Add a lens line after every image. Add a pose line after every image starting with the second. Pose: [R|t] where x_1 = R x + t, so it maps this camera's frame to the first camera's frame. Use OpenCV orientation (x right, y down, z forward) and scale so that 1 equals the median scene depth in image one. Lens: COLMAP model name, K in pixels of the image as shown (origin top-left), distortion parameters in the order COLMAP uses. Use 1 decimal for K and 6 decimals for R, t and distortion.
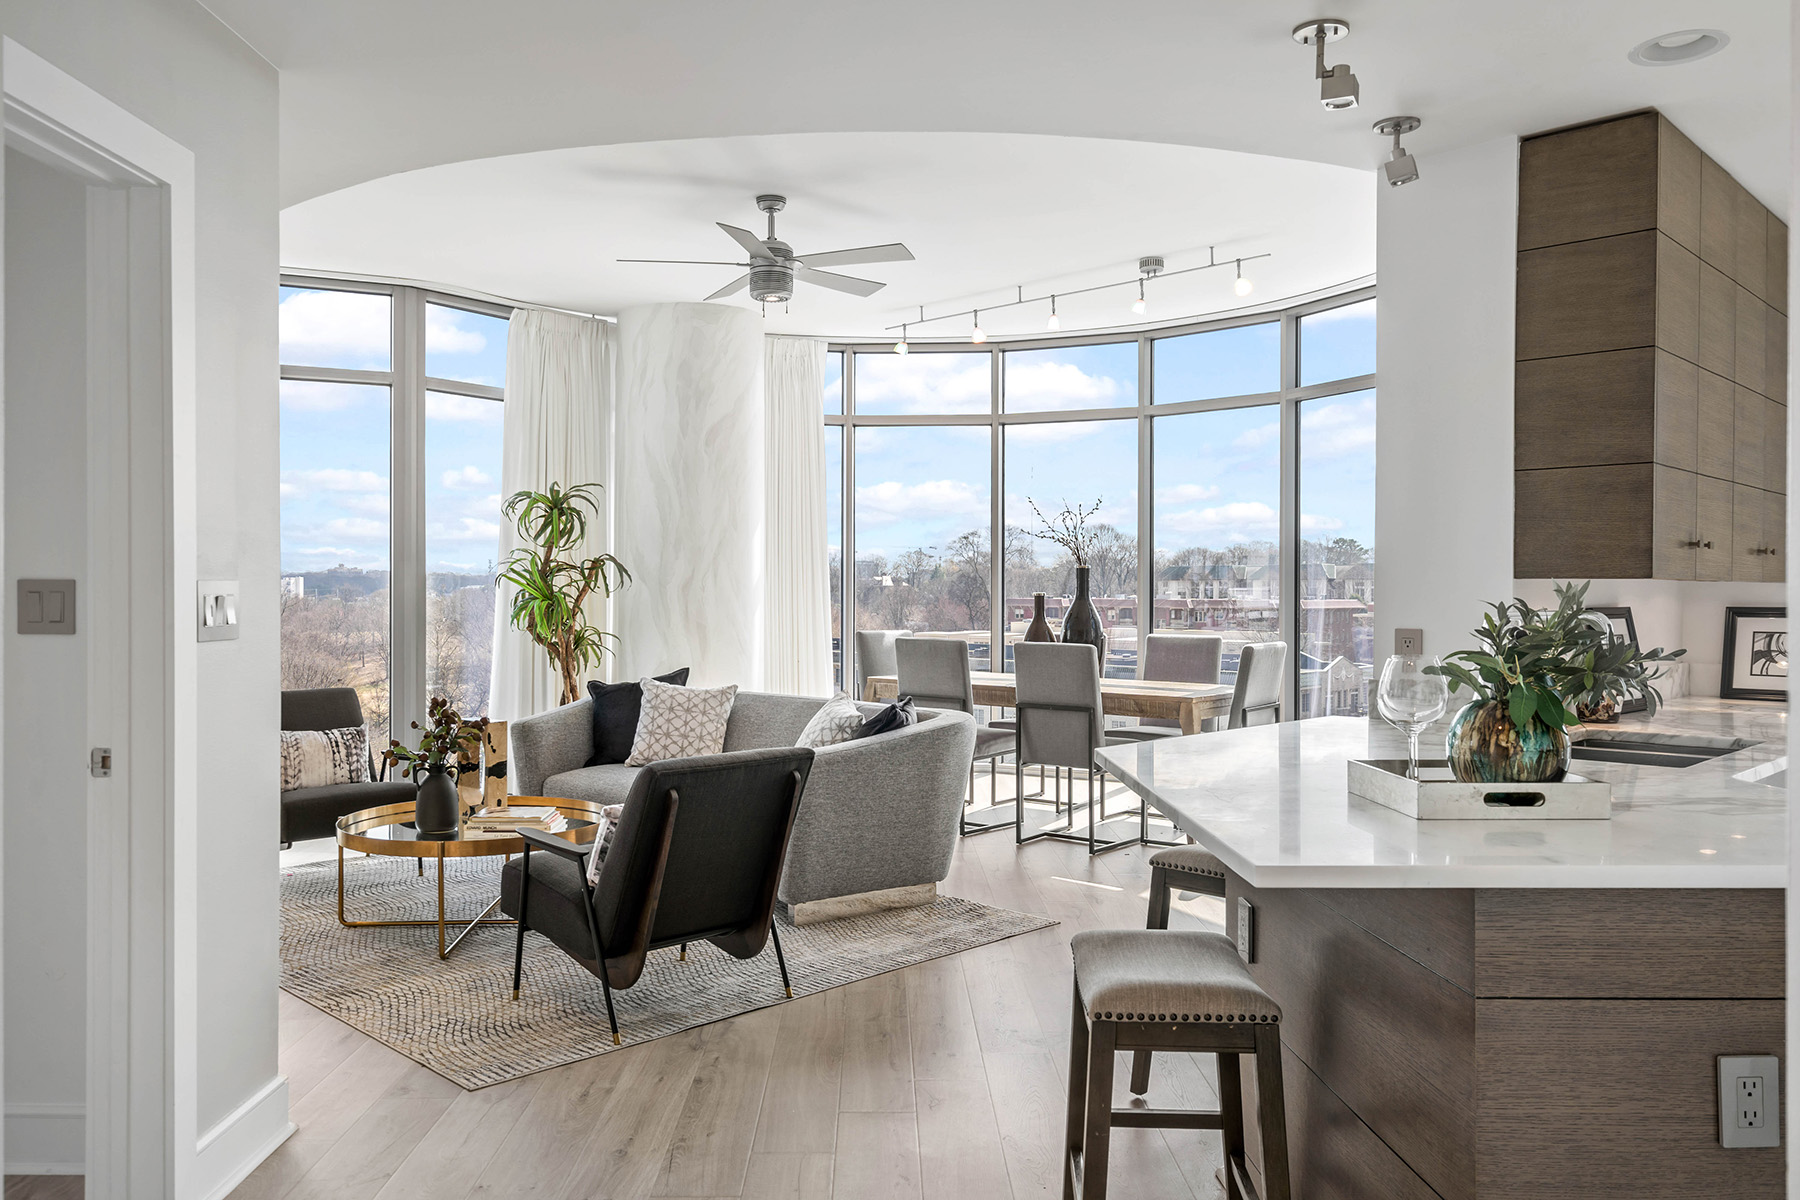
lens RADIAL K [[1367.1, 0, 908.9], [0, 1367.1, 592.0], [0, 0, 1]] dist [0.013487, 0.014925]
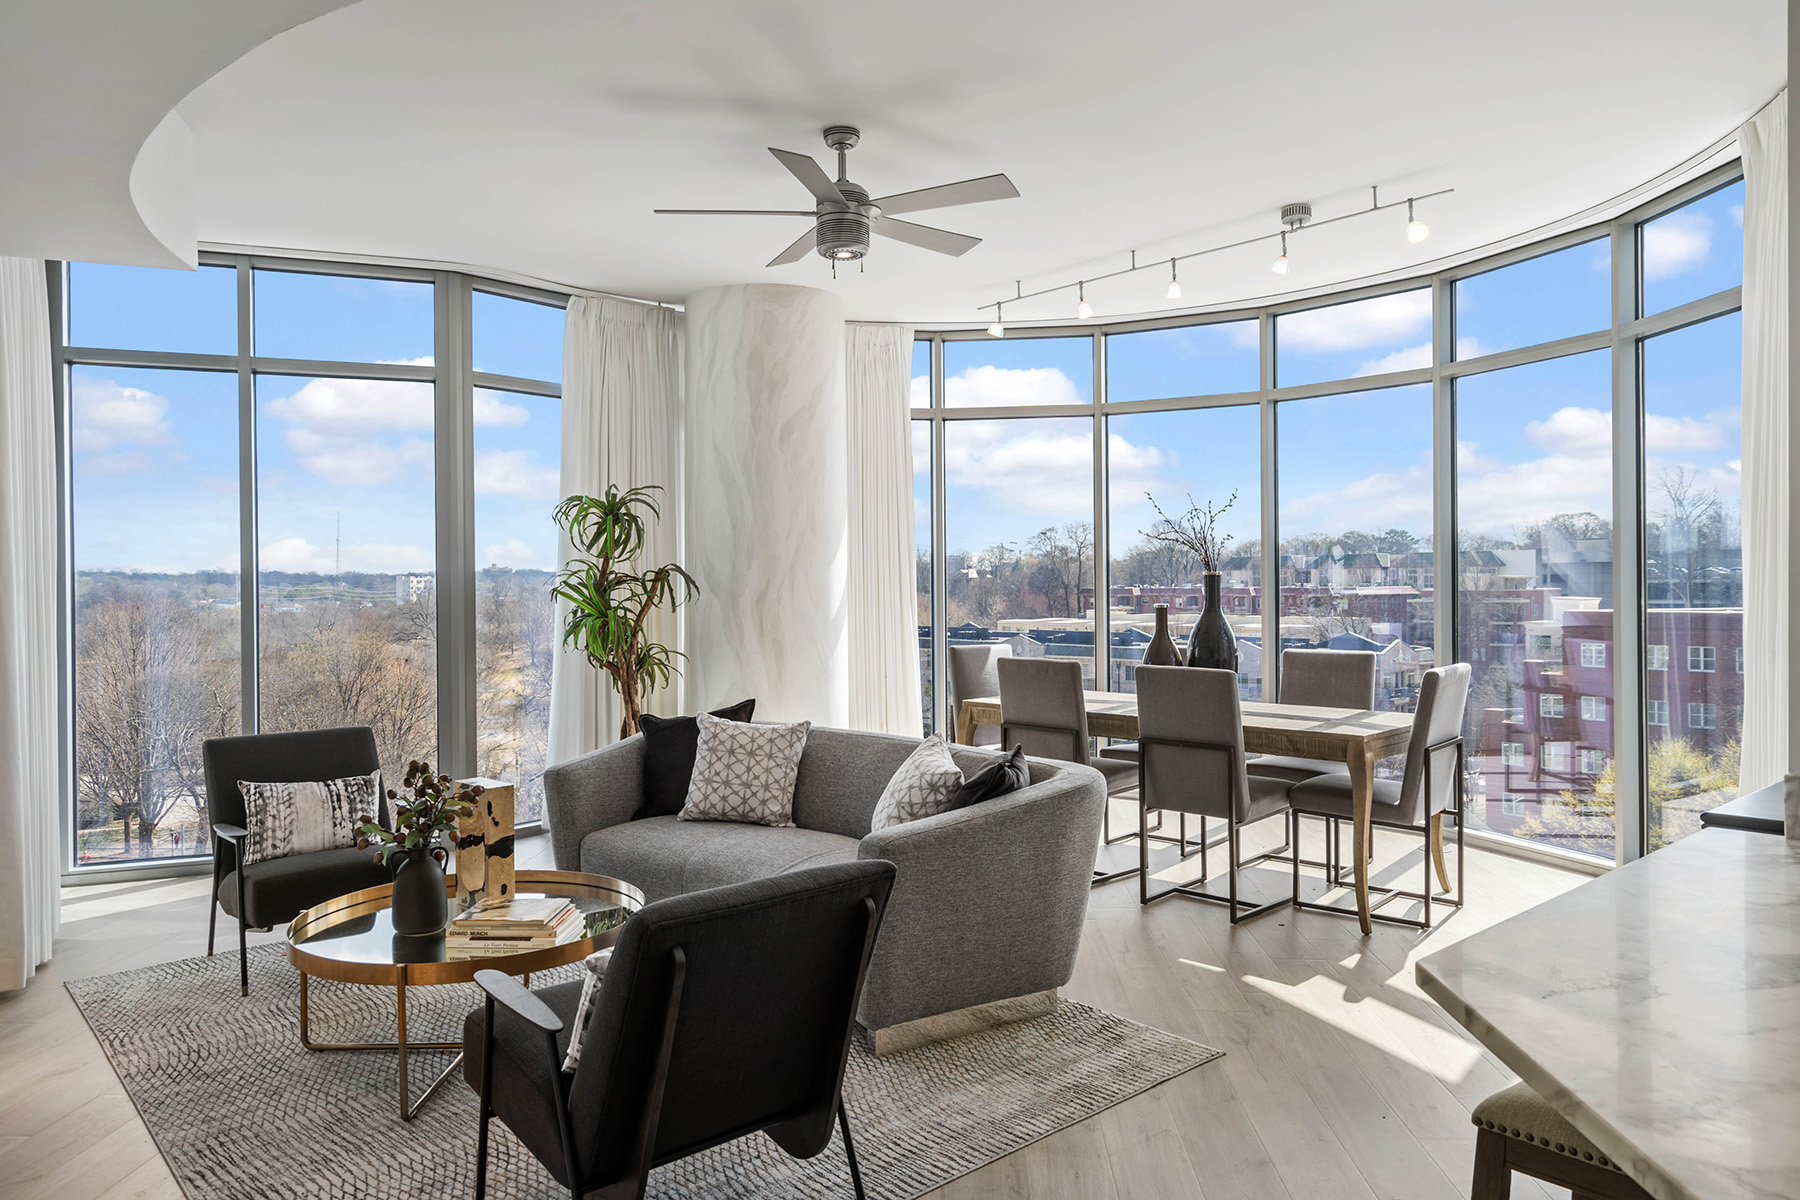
lens RADIAL K [[1191.9, 0, 906.6], [0, 1191.9, 602.7], [0, 0, 1]] dist [0.006562, 0.002077]
pose [[0.997477, -0.009750, -0.070313, -0.012930], [0.011020, 0.999783, 0.017697, -0.016580], [0.070125, -0.018427, 0.997368, 0.257622]]
